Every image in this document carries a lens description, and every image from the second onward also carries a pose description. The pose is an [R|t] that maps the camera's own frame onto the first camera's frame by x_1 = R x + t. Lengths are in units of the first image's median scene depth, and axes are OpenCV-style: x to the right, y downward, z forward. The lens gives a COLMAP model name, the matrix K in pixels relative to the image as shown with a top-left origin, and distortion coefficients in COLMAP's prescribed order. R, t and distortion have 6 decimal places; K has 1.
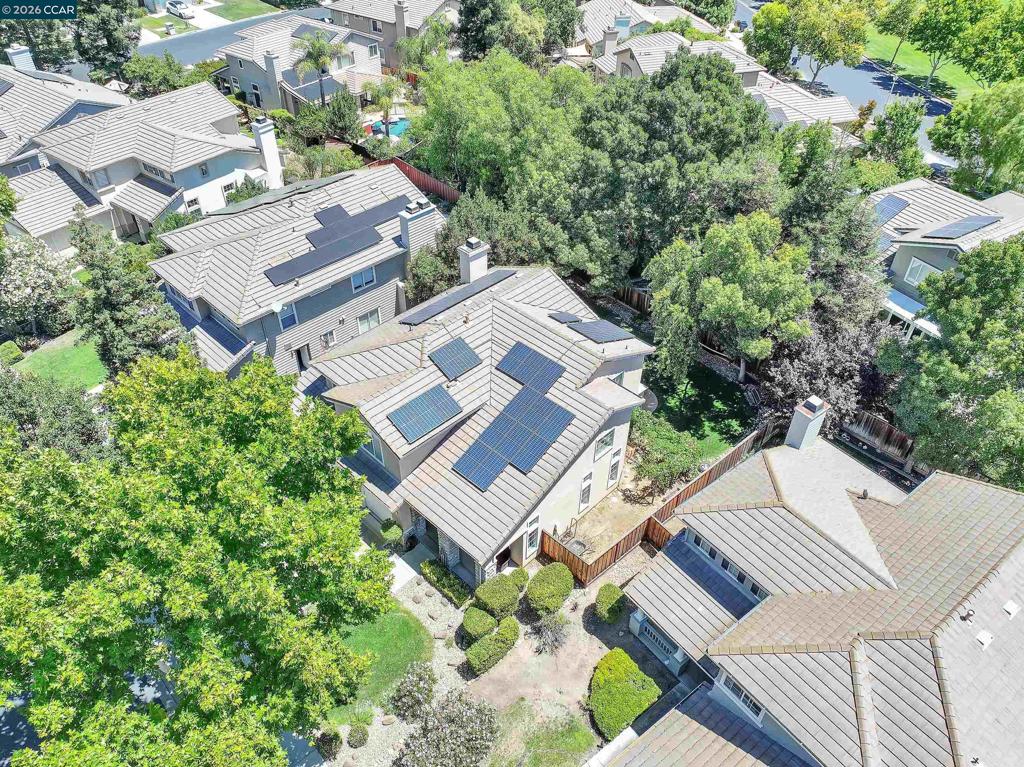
lens RADIAL K [[733.2, 0, 514.9], [0, 733.2, 378.5], [0, 0, 1]] dist [0.001988, 0.010090]
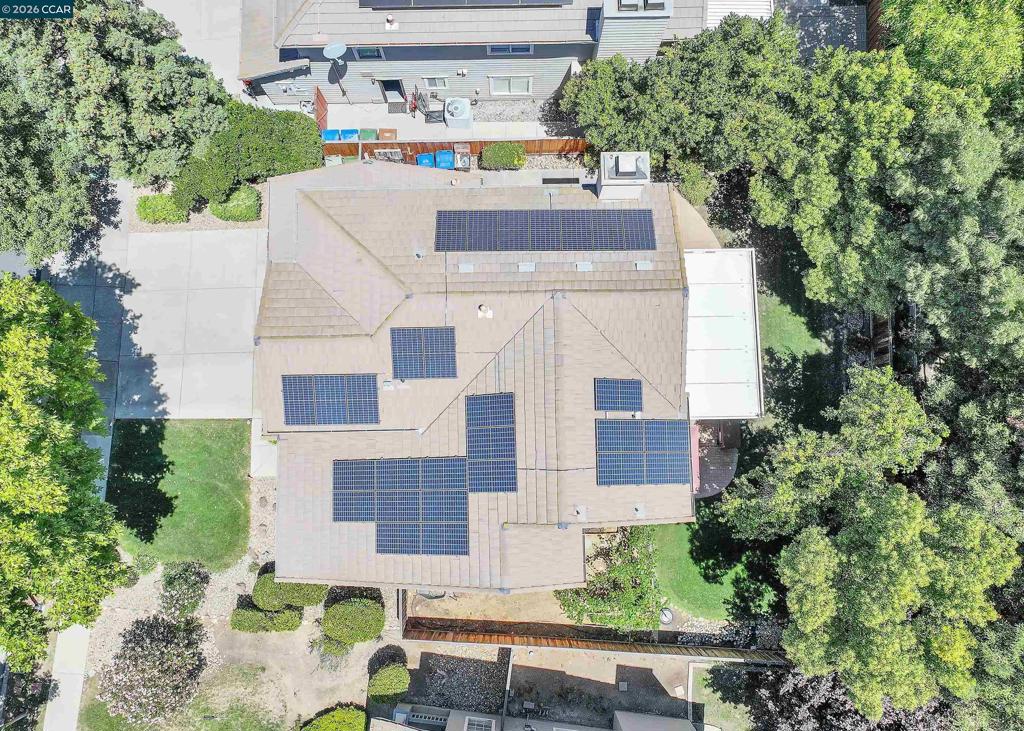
lens RADIAL K [[747.2, 0, 512.0], [0, 747.2, 365.5], [0, 0, 1]] dist [-0.001400, -0.000659]
pose [[0.711511, 0.696037, -0.096360, 0.039111], [-0.451655, 0.558066, 0.696111, -0.408069], [0.538294, -0.451769, 0.711438, 0.430133]]
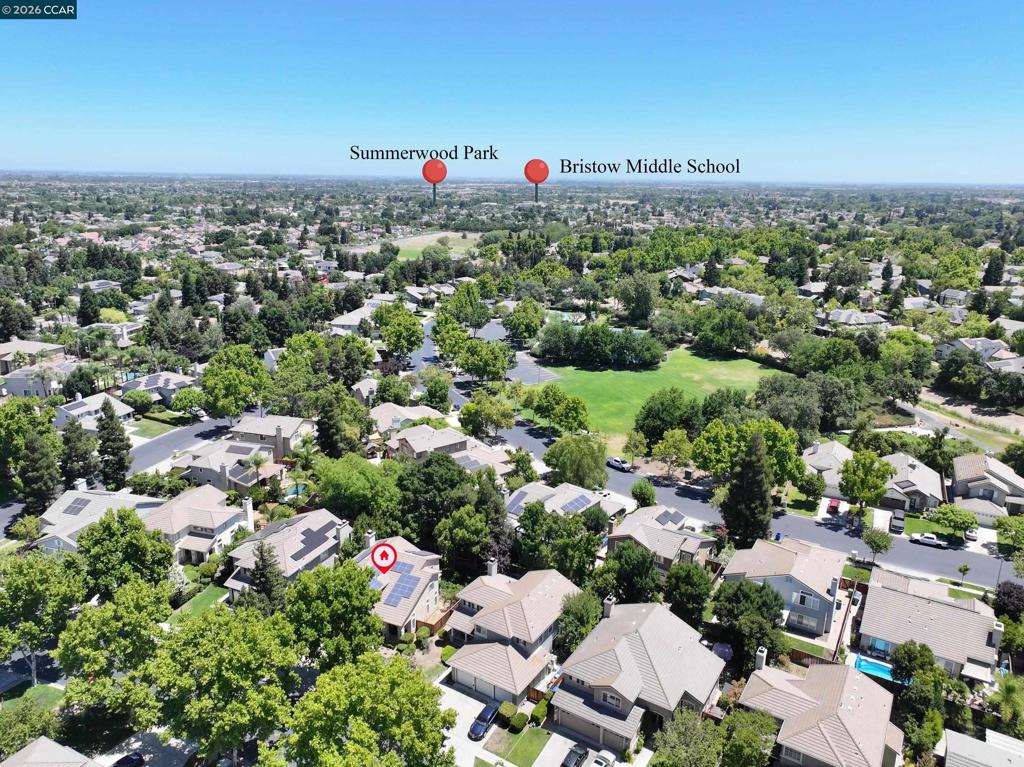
lens RADIAL K [[733.2, 0, 514.9], [0, 733.2, 378.5], [0, 0, 1]] dist [0.001988, 0.010090]
pose [[0.940349, -0.095933, 0.326406, -0.349574], [0.219188, 0.904597, -0.365596, 0.374326], [-0.260194, 0.415332, 0.871664, -1.586678]]
